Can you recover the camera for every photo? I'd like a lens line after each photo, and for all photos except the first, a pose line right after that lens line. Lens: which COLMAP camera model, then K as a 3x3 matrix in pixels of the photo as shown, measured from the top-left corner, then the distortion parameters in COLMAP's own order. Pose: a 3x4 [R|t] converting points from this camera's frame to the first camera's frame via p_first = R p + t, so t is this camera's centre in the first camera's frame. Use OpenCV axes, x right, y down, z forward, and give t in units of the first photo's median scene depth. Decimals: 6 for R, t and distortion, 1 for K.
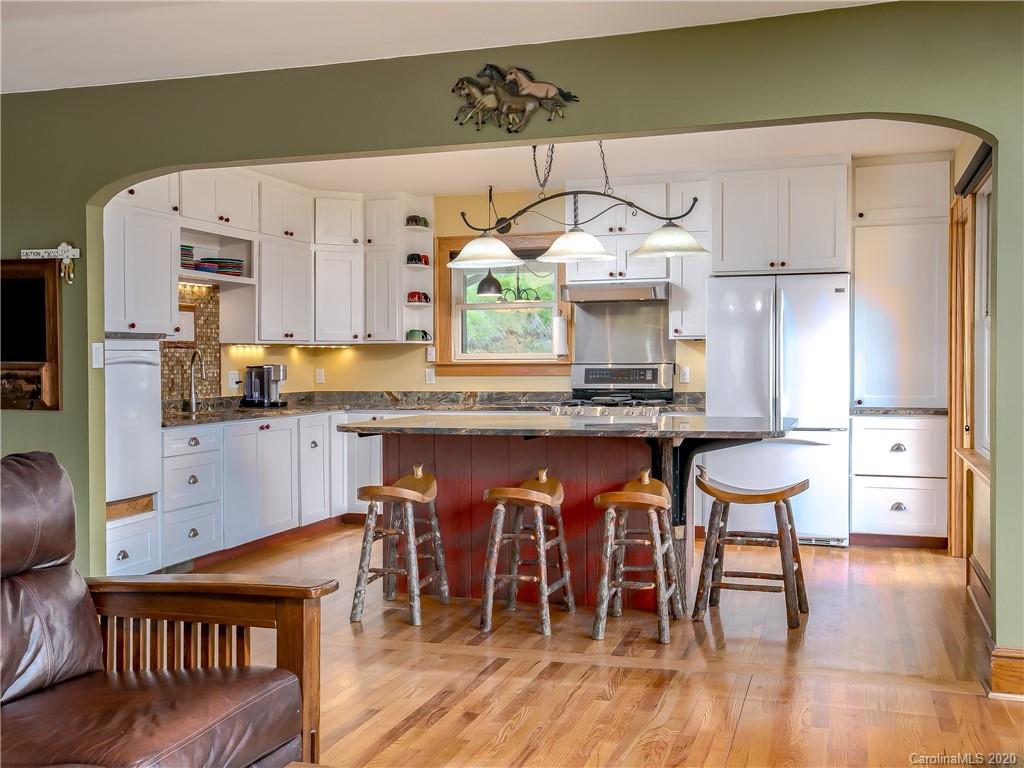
lens RADIAL K [[1058.6, 0, 512.0], [0, 1058.6, 384.0], [0, 0, 1]] dist [-0.012048, 0.159576]
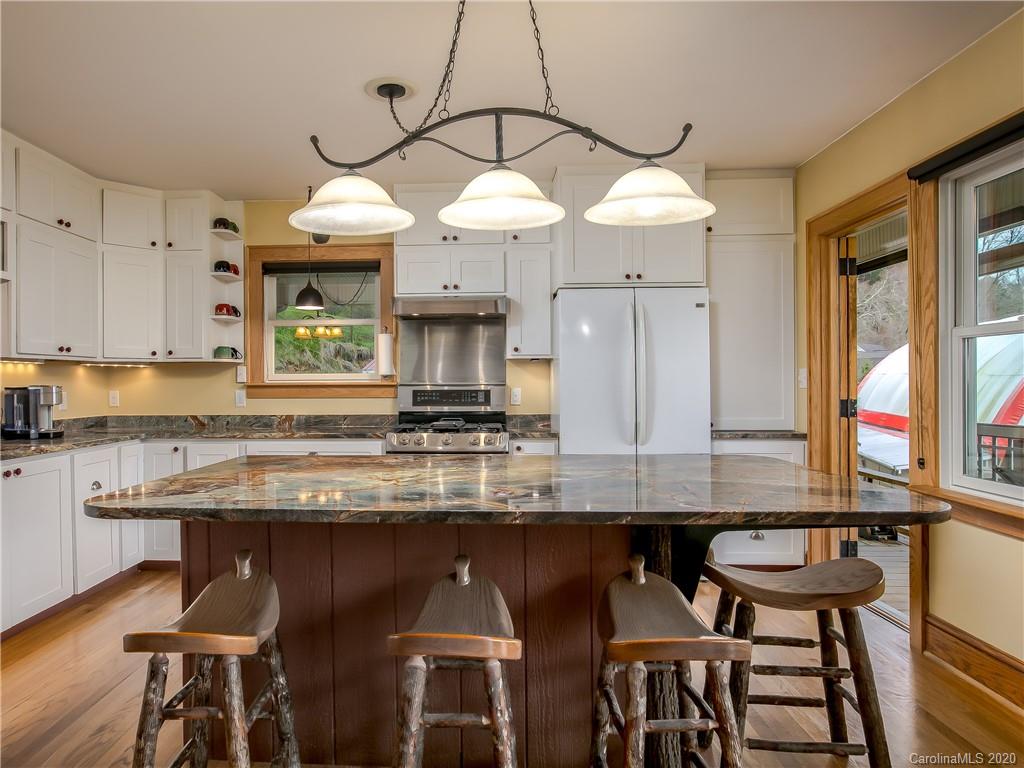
lens RADIAL K [[666.8, 0, 410.0], [0, 666.8, 391.8], [0, 0, 1]] dist [-0.054550, -0.000711]
pose [[0.980508, -0.001763, 0.196472, -0.059131], [0.004320, 0.999911, -0.012588, -0.007054], [-0.196432, 0.013192, 0.980429, 0.529708]]
